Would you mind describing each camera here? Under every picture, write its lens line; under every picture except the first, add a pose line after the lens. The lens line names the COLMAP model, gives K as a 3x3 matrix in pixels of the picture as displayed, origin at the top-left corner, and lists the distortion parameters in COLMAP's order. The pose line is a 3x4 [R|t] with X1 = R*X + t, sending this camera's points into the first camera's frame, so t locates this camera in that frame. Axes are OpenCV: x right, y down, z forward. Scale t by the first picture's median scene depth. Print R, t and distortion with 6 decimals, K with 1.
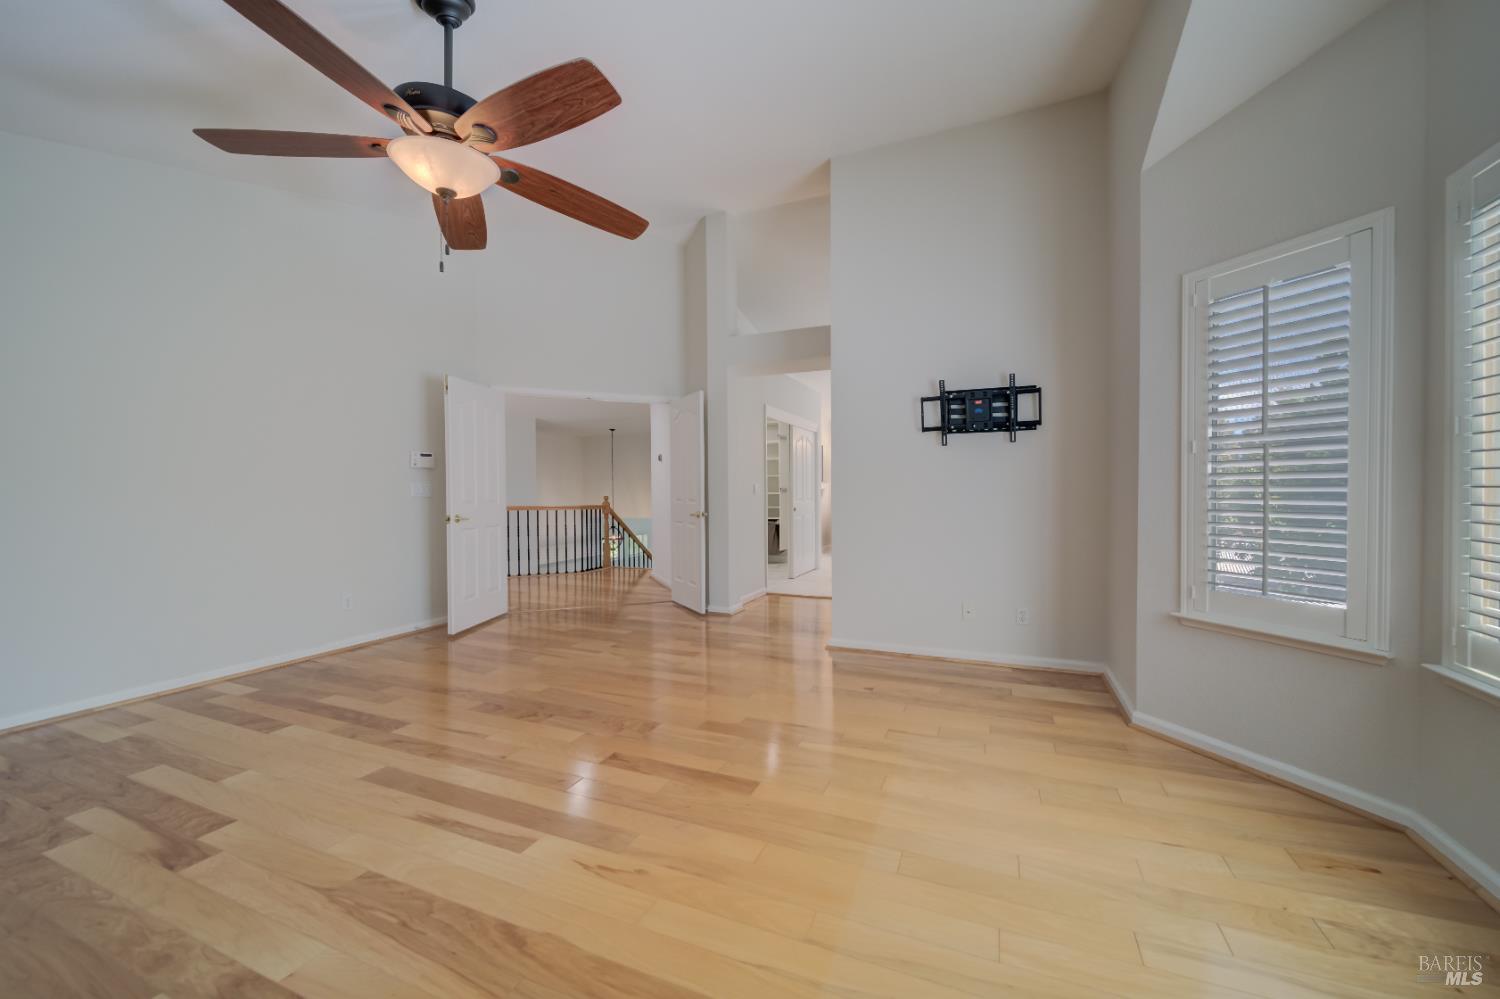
lens RADIAL K [[525.3, 0, 789.8], [0, 525.3, 498.0], [0, 0, 1]] dist [-0.001165, -0.000733]
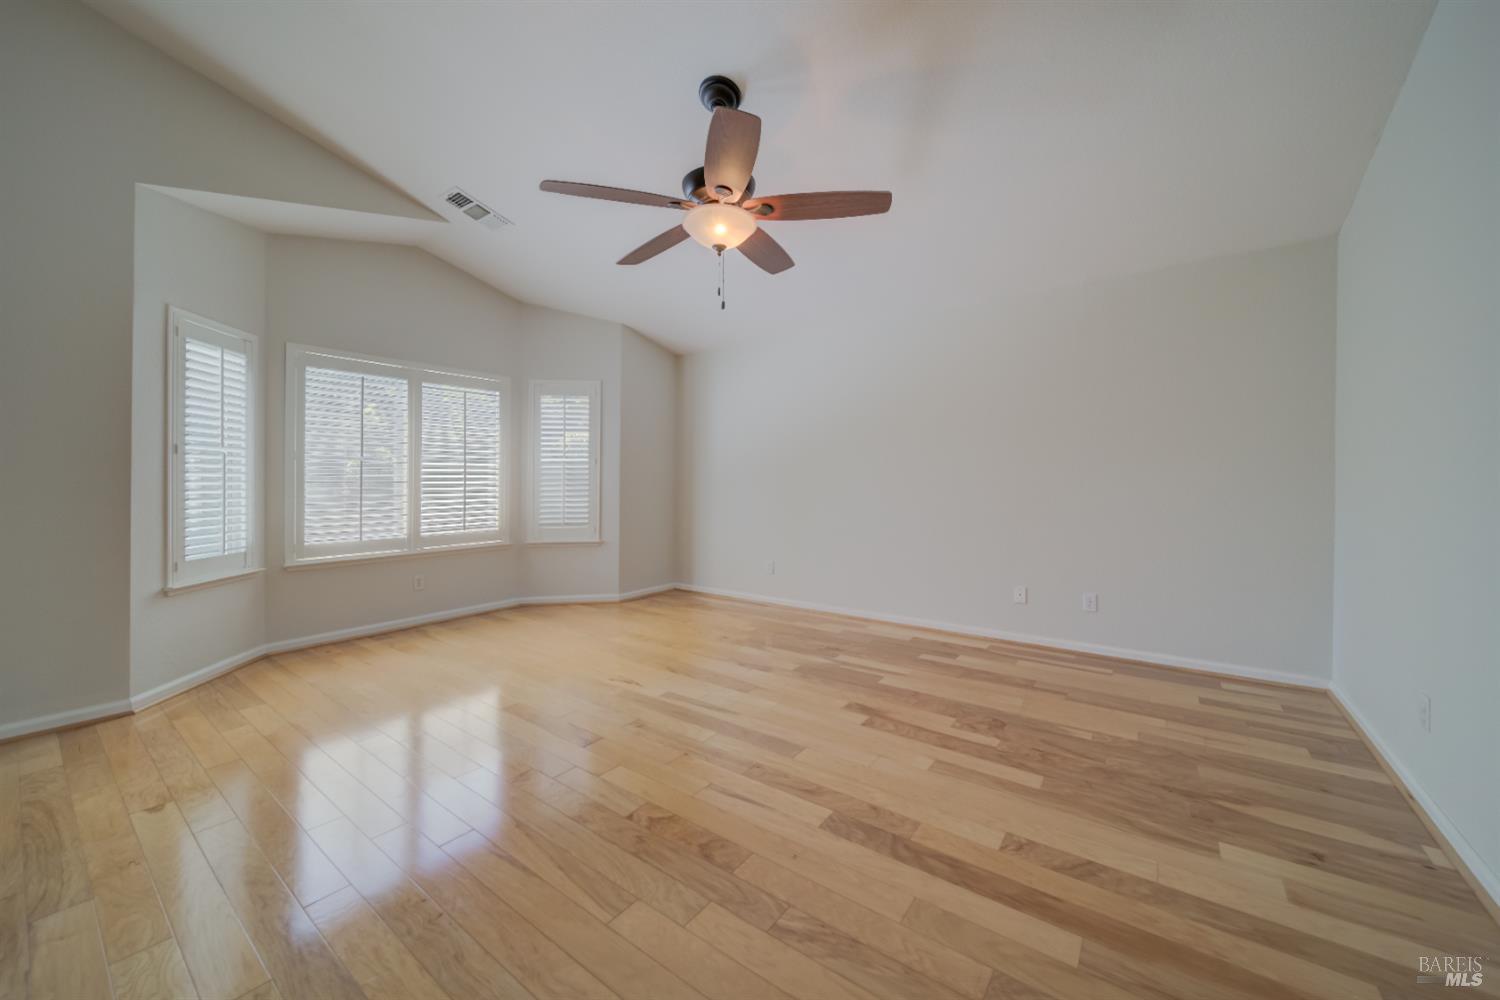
lens RADIAL K [[525.3, 0, 750.3], [0, 525.3, 486.4], [0, 0, 1]] dist [-0.001165, -0.000733]
pose [[-0.951632, 0.002594, 0.307230, -0.895736], [0.010712, 0.999637, 0.024739, -0.023158], [-0.307054, 0.026833, -0.951314, 1.752477]]
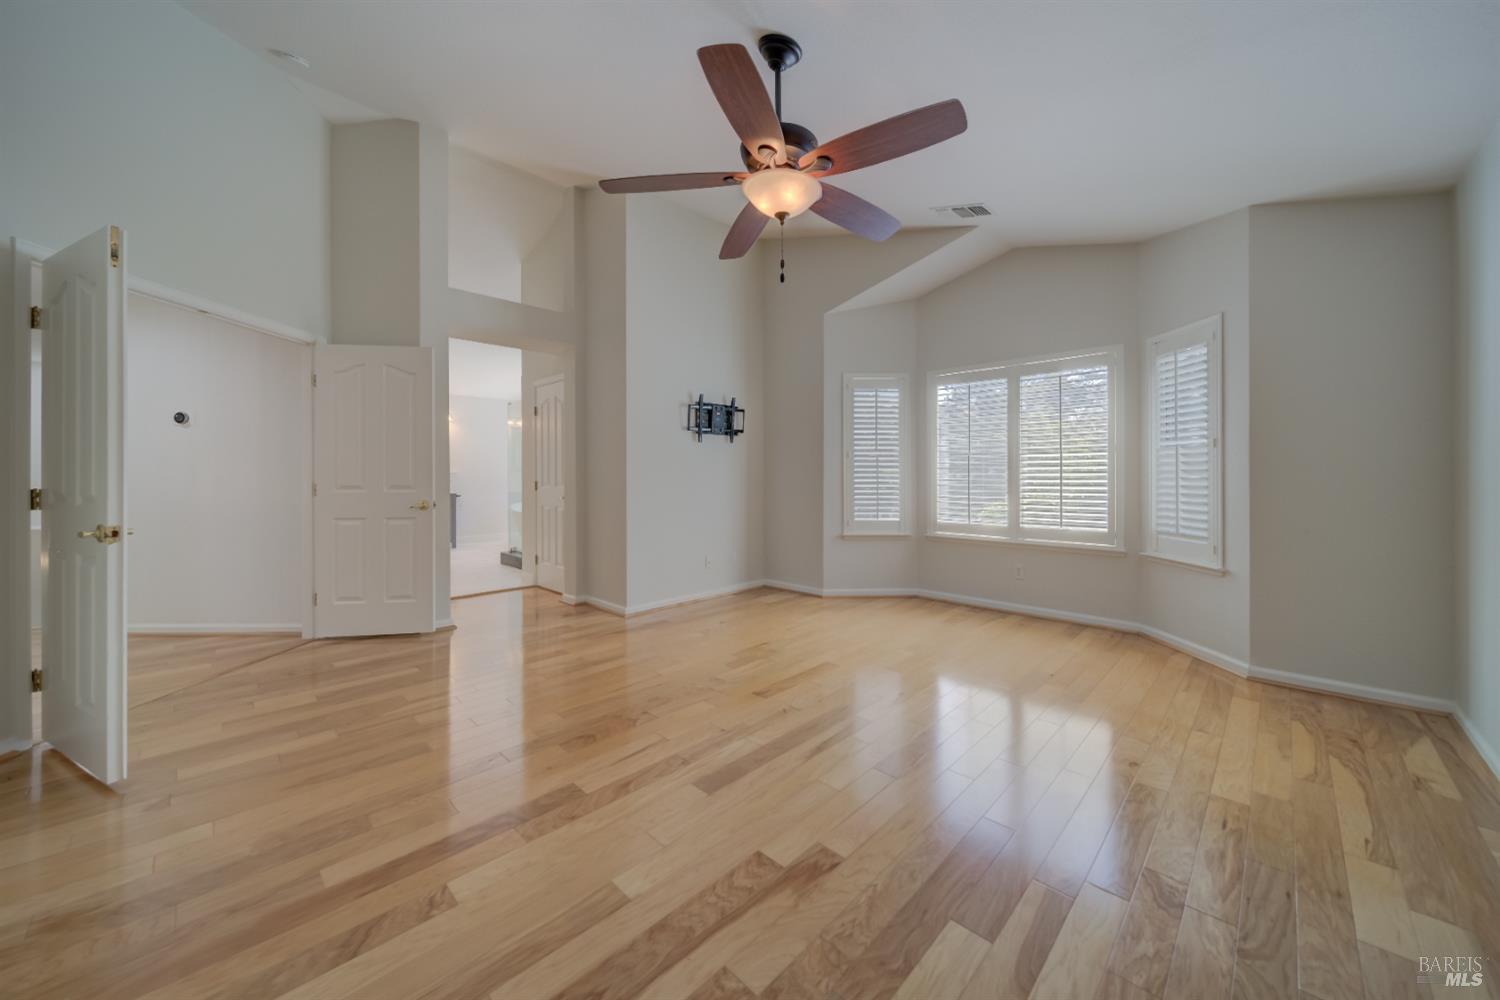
lens RADIAL K [[543.4, 0, 743.2], [0, 543.4, 471.3], [0, 0, 1]] dist [-0.000059, -0.000510]
pose [[0.415965, 0.007109, 0.909353, -1.412054], [0.015710, 0.999764, -0.015002, -0.002380], [-0.909245, 0.020526, 0.415755, 0.471668]]
